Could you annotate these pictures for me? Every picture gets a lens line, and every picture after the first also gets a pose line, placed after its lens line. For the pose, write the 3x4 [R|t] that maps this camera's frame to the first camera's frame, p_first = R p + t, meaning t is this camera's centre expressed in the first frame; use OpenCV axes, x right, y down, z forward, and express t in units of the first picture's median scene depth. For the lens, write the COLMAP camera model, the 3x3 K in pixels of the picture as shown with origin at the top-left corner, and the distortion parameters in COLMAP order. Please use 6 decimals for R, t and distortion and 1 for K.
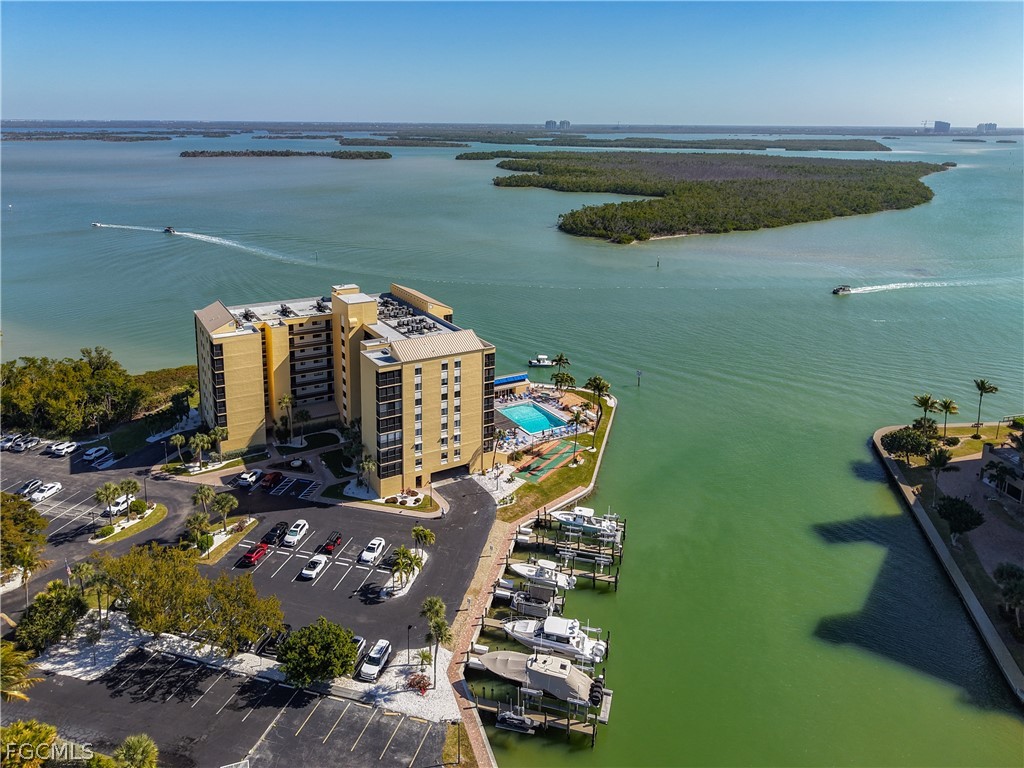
lens RADIAL K [[706.0, 0, 494.1], [0, 706.0, 286.7], [0, 0, 1]] dist [0.022576, -0.003104]
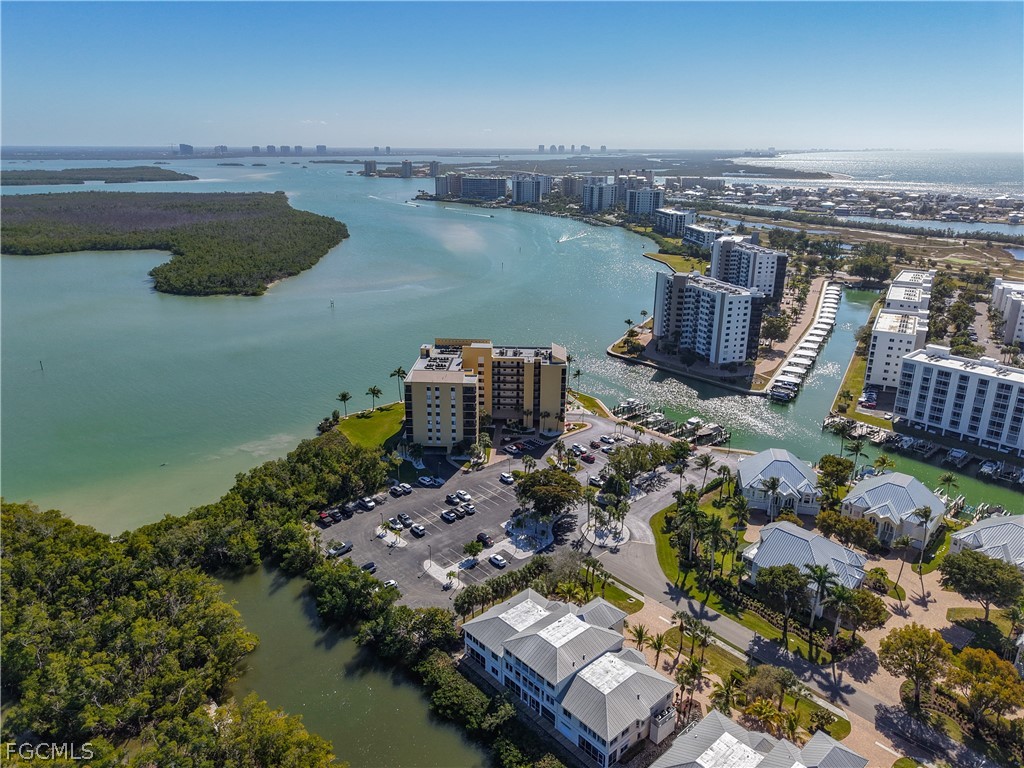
lens RADIAL K [[678.4, 0, 503.9], [0, 678.4, 383.4], [0, 0, 1]] dist [0.043706, -0.060741]
pose [[0.564237, -0.277129, 0.777712, -1.495045], [0.186718, 0.960409, 0.206765, -0.228643], [-0.804222, 0.028549, 0.593643, -0.010167]]
